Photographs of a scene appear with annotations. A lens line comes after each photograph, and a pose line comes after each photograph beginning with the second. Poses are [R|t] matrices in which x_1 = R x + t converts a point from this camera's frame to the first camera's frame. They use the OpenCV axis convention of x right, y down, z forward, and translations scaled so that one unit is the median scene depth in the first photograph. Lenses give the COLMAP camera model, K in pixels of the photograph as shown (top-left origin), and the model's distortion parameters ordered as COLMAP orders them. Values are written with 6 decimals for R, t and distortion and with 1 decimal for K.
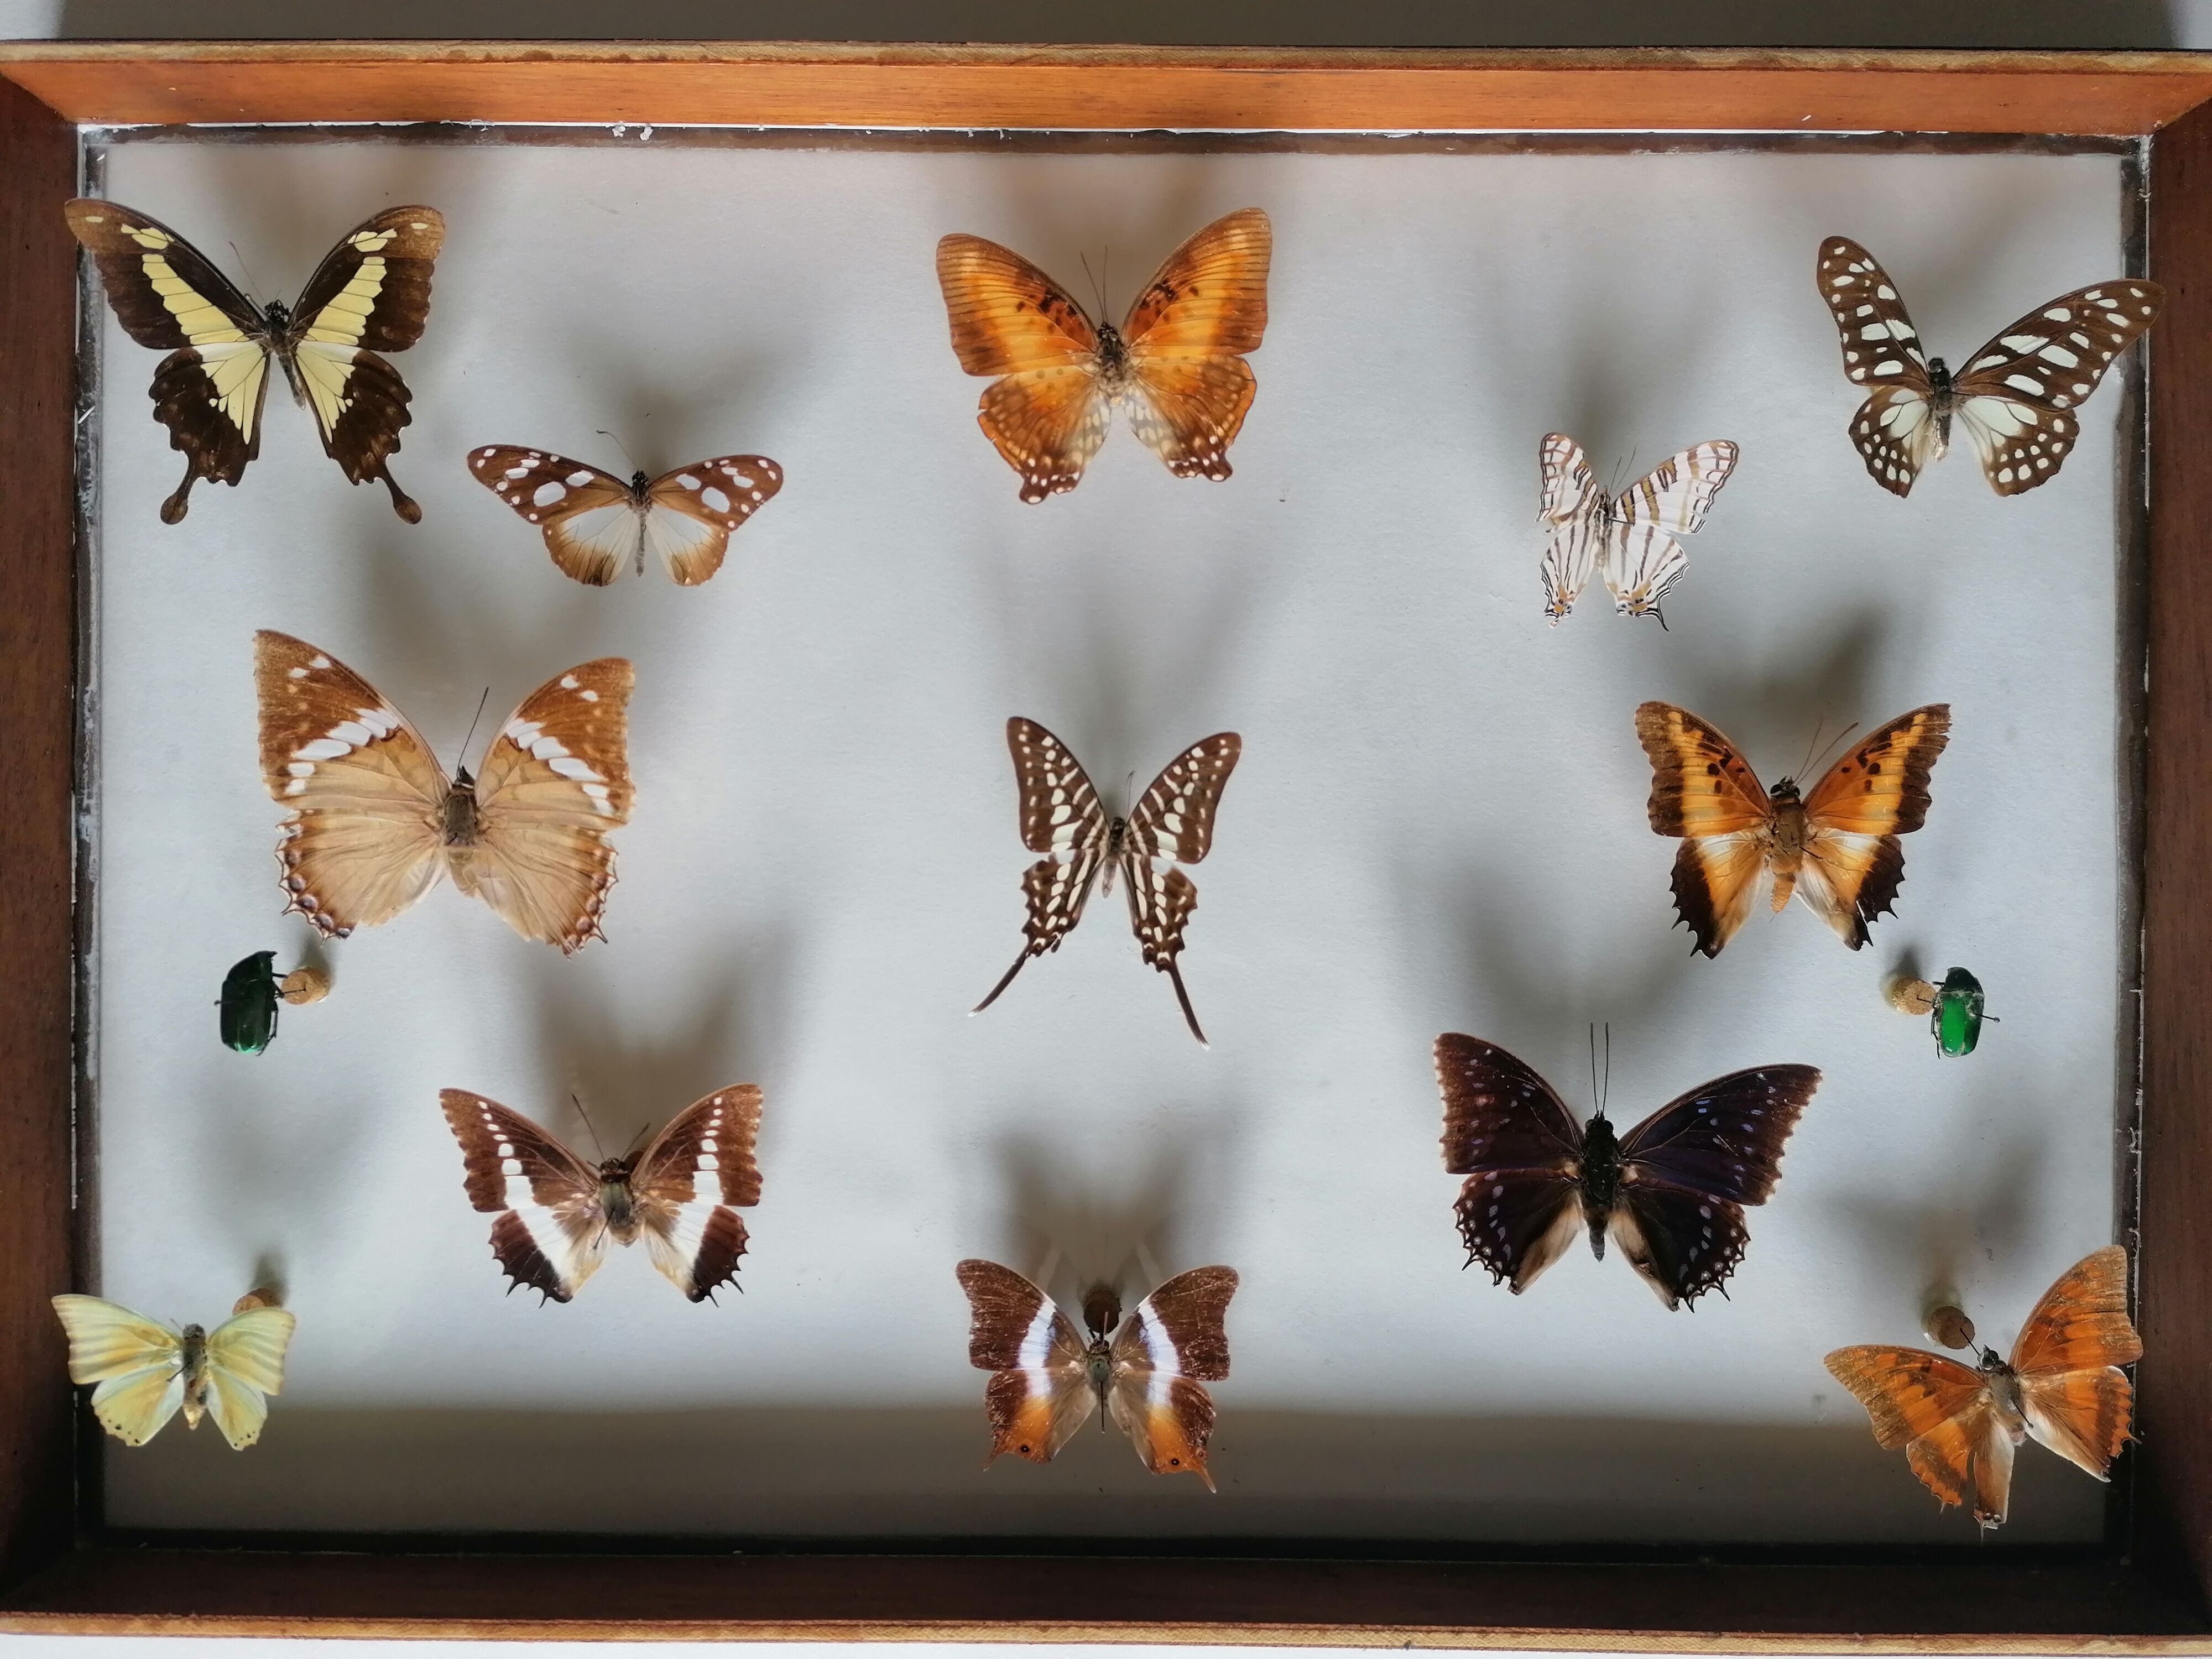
lens RADIAL K [[1664.3, 0, 1108.2], [0, 1664.3, 839.2], [0, 0, 1]] dist [0.116264, -0.168572]
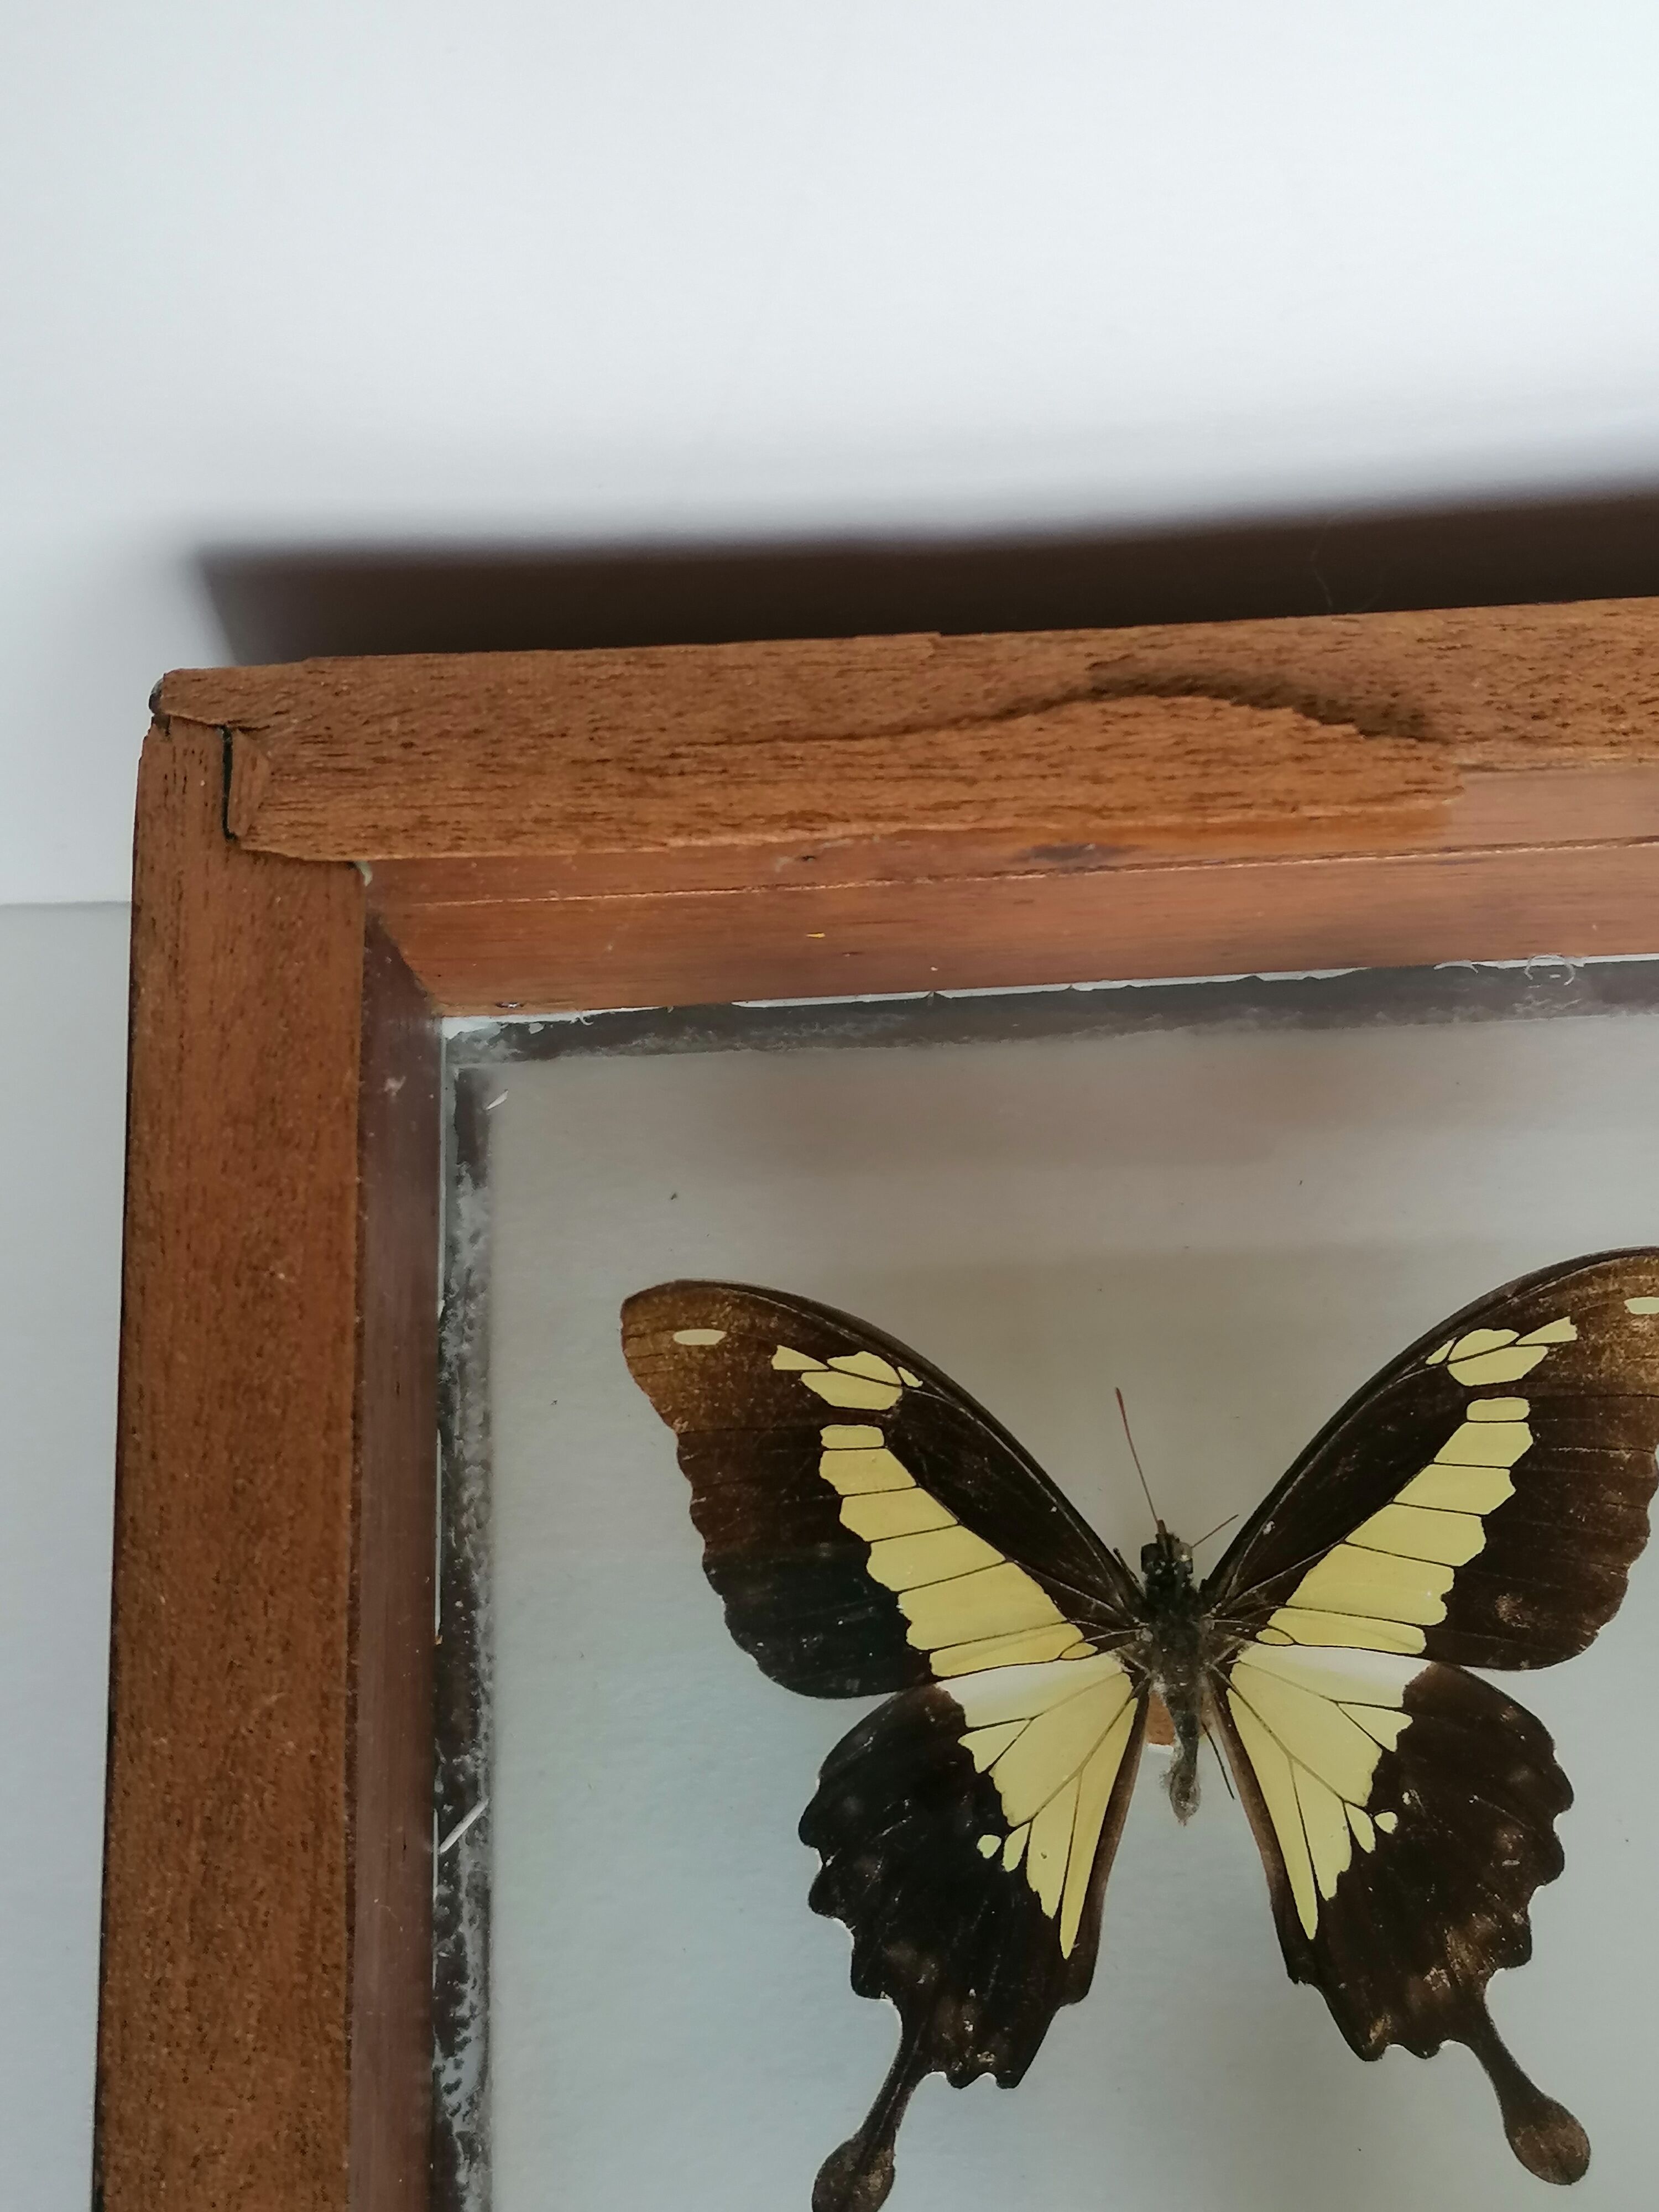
lens RADIAL K [[2796.7, 0, 829.5], [0, 2796.7, 1148.9], [0, 0, 1]] dist [0.052172, 0.005592]
pose [[0.998465, -0.048224, -0.027235, -0.541164], [0.040602, 0.971810, -0.232243, -0.265843], [0.037667, 0.230781, 0.972276, 0.445228]]
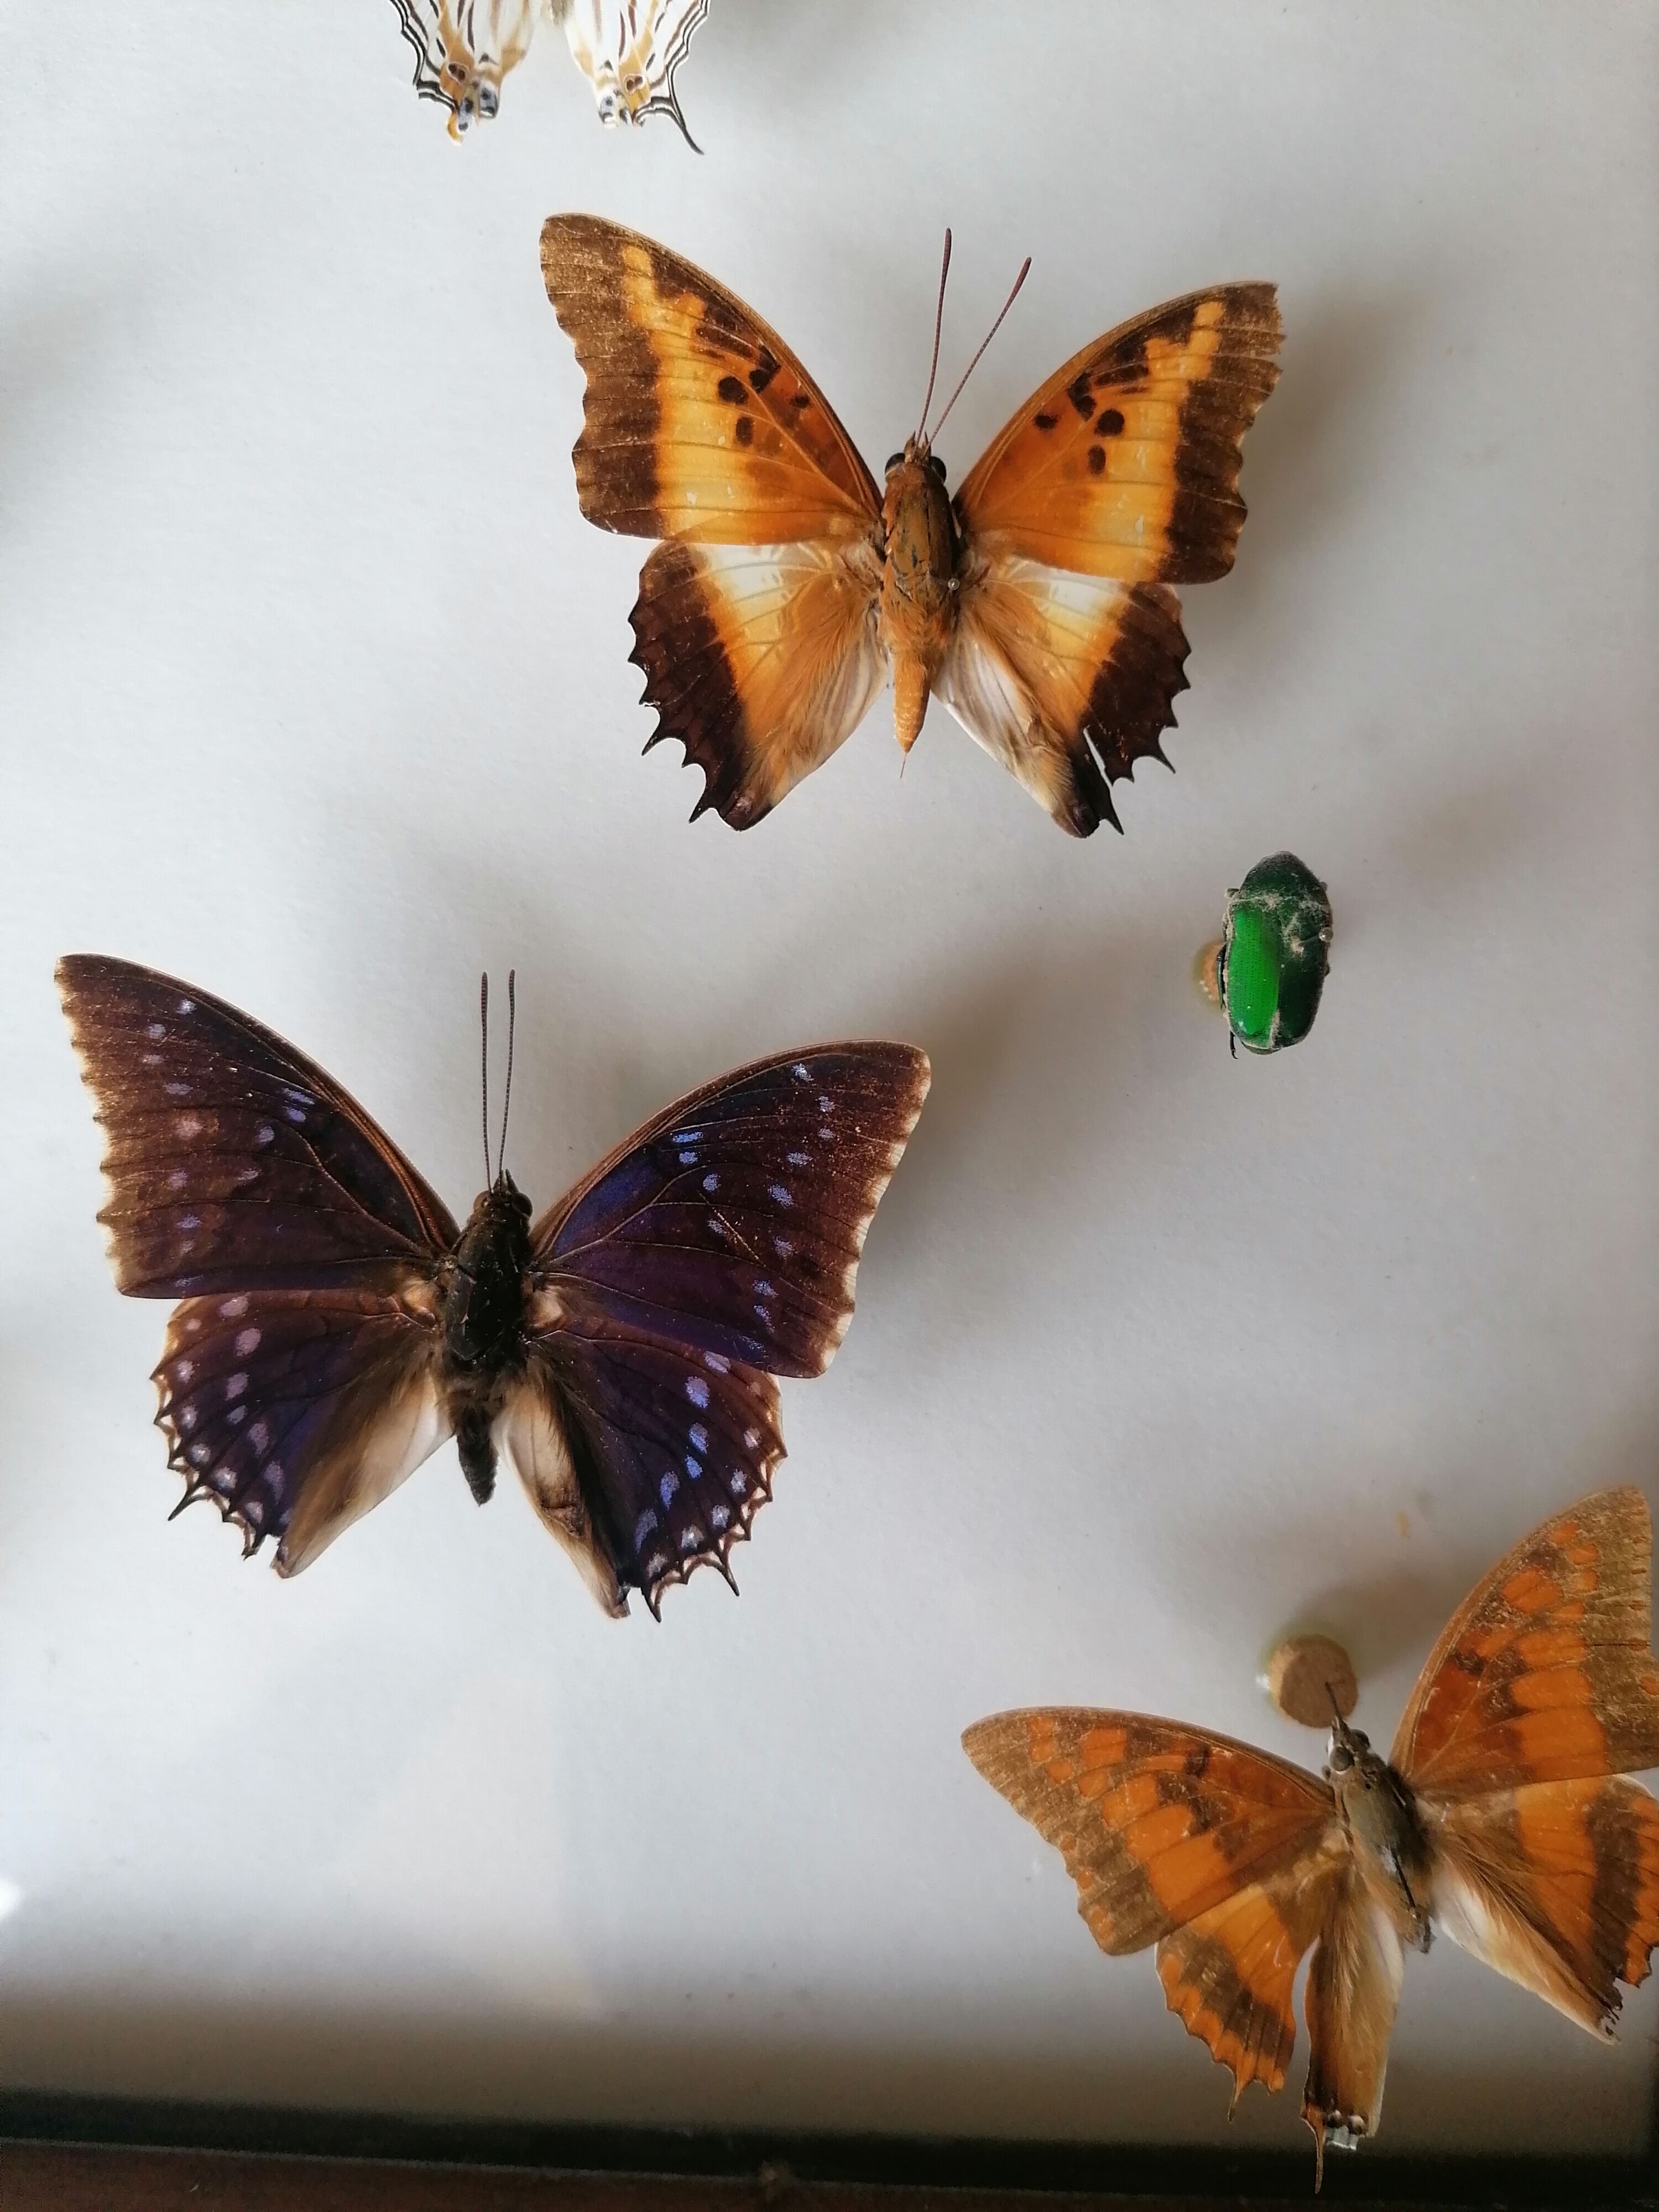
lens RADIAL K [[1708.3, 0, 839.2], [0, 1708.3, 1119.9], [0, 0, 1]] dist [0.078584, -0.143050]
pose [[0.999339, 0.022718, -0.028373, 0.400374], [-0.024077, 0.998532, -0.048527, 0.170011], [0.027229, 0.049178, 0.998419, 0.550047]]
